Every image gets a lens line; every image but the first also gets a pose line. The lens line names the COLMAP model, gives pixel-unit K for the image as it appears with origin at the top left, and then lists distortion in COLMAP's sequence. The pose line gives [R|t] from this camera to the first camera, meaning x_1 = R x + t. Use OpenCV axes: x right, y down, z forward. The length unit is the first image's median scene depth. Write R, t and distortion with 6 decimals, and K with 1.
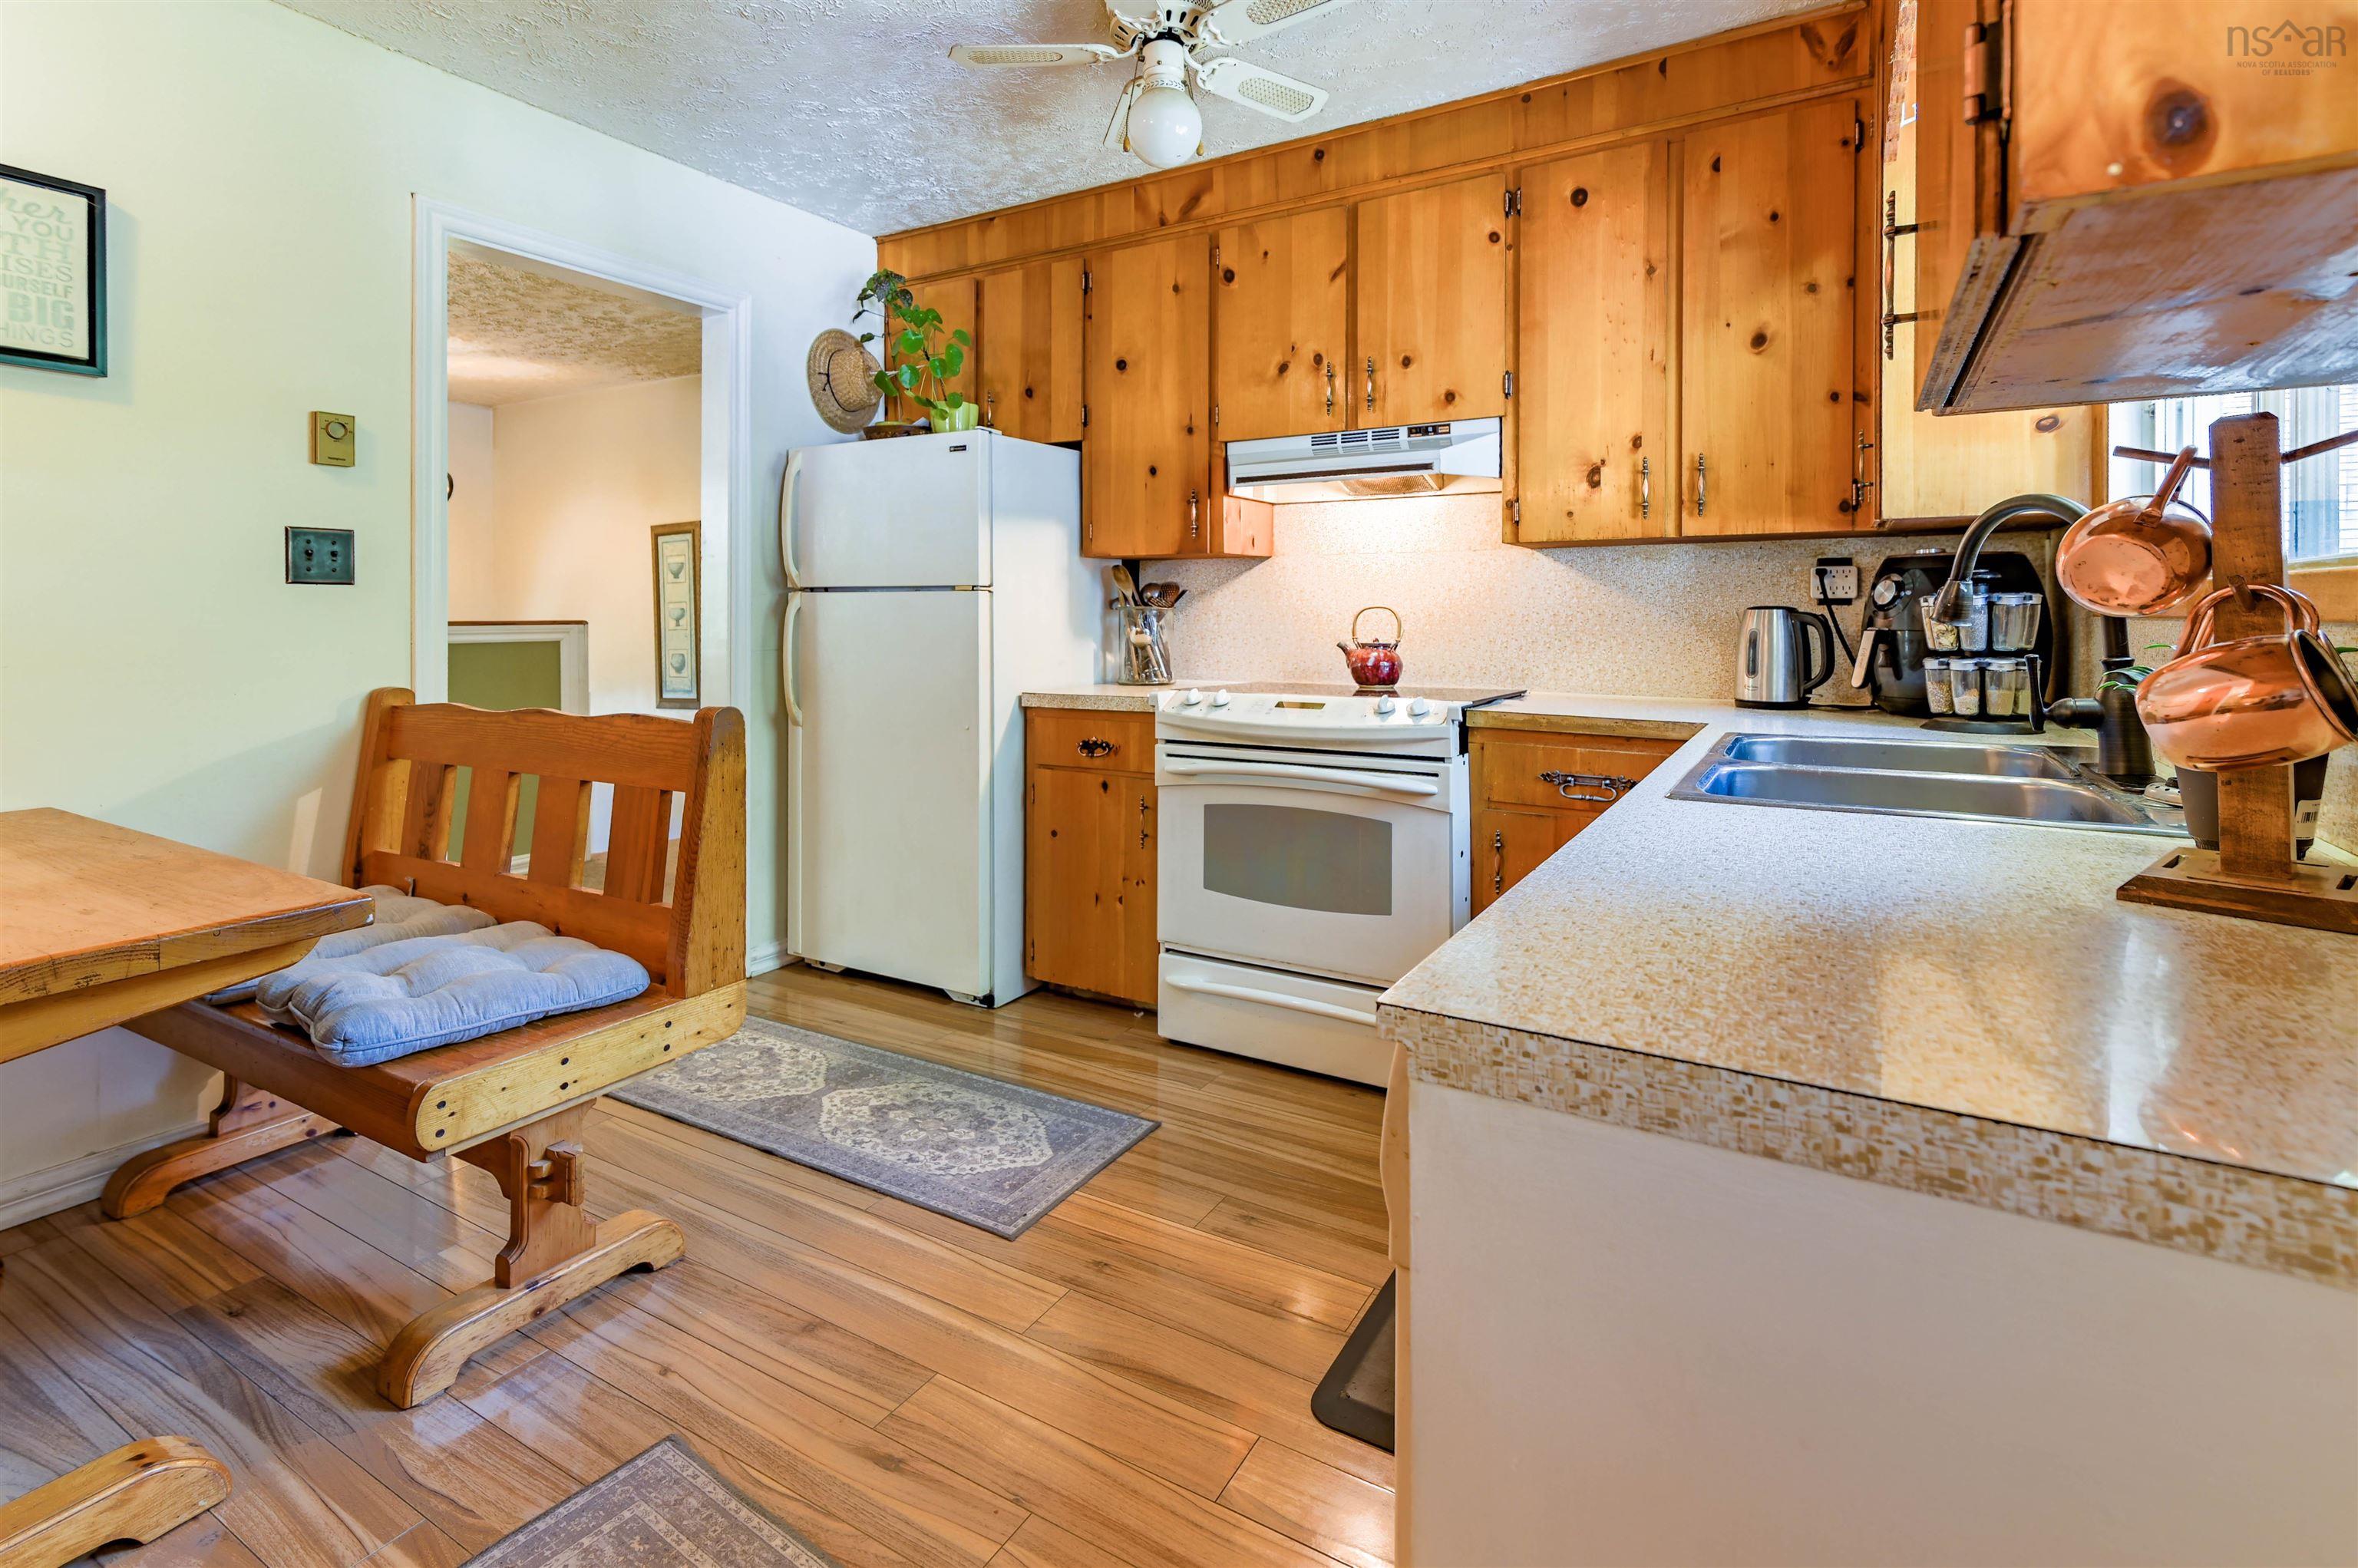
lens RADIAL K [[1085.0, 0, 1172.6], [0, 1085.0, 746.1], [0, 0, 1]] dist [0.012710, 0.000442]
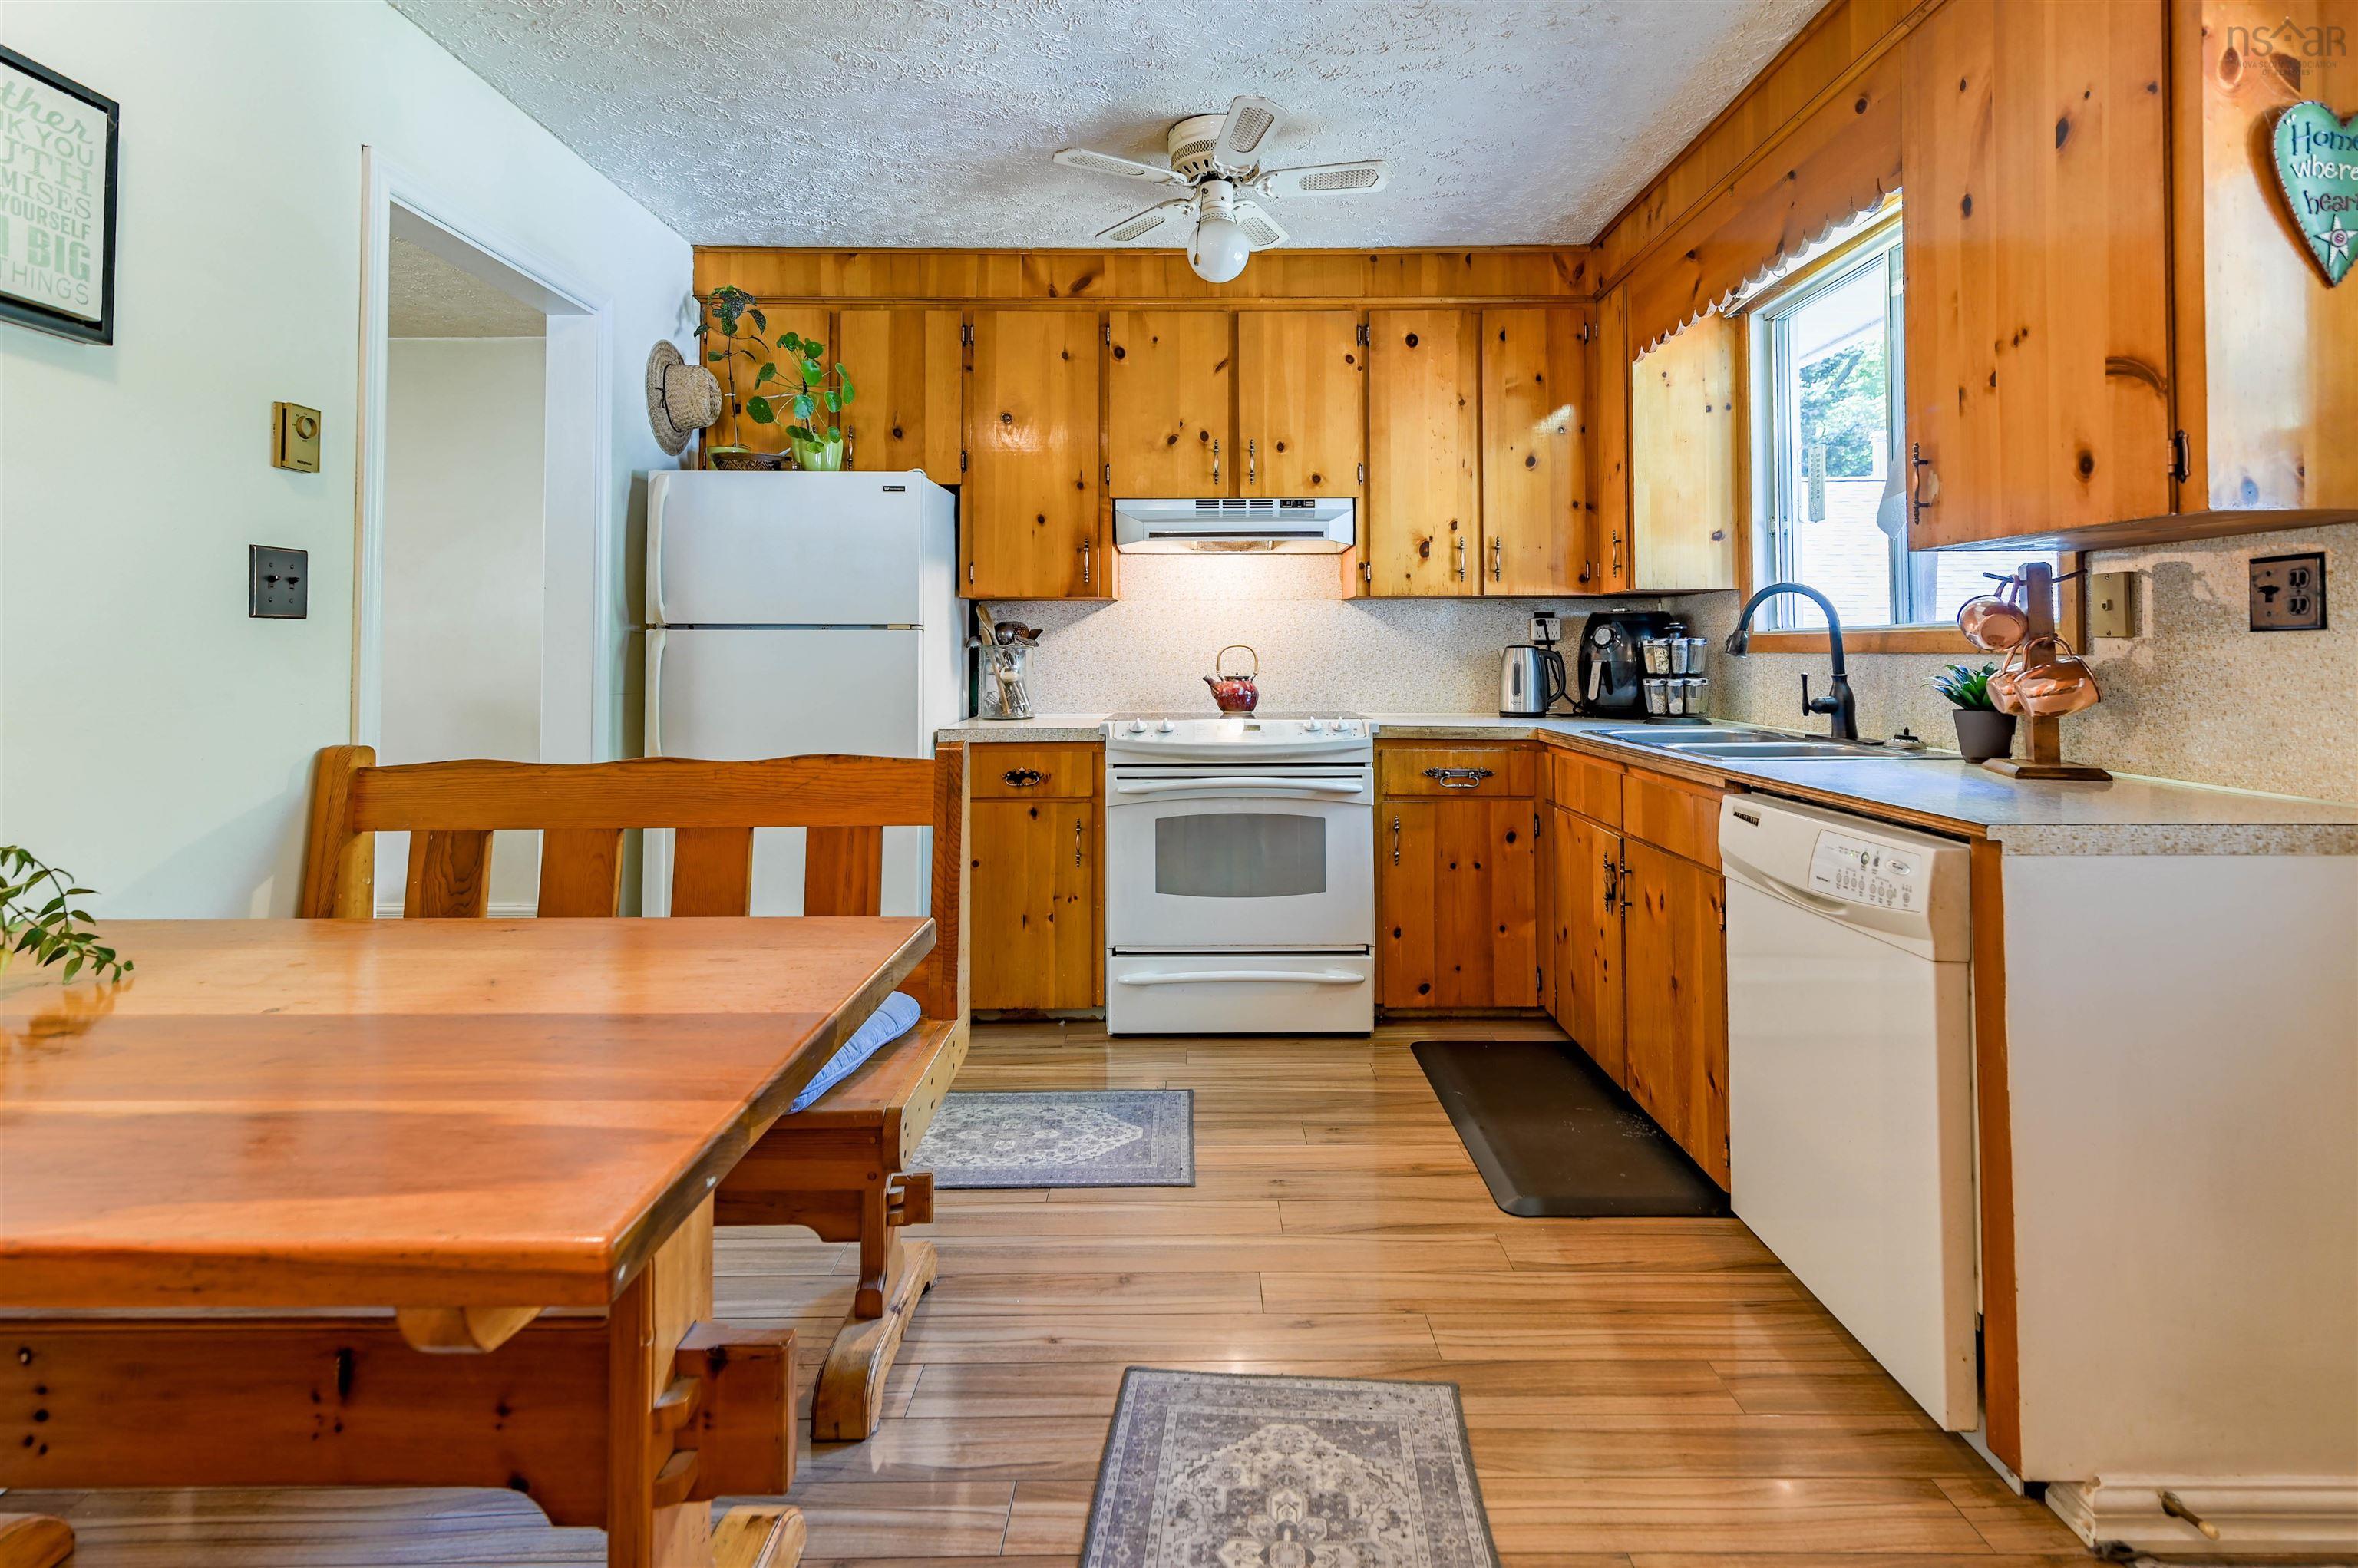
lens RADIAL K [[1132.3, 0, 1179.0], [0, 1132.3, 784.0], [0, 0, 1]] dist [0.012157, -0.001029]
pose [[0.858138, -0.062230, 0.509634, -0.591576], [0.064680, 0.997822, 0.012931, 0.003819], [-0.509328, 0.021866, 0.860294, -0.040208]]
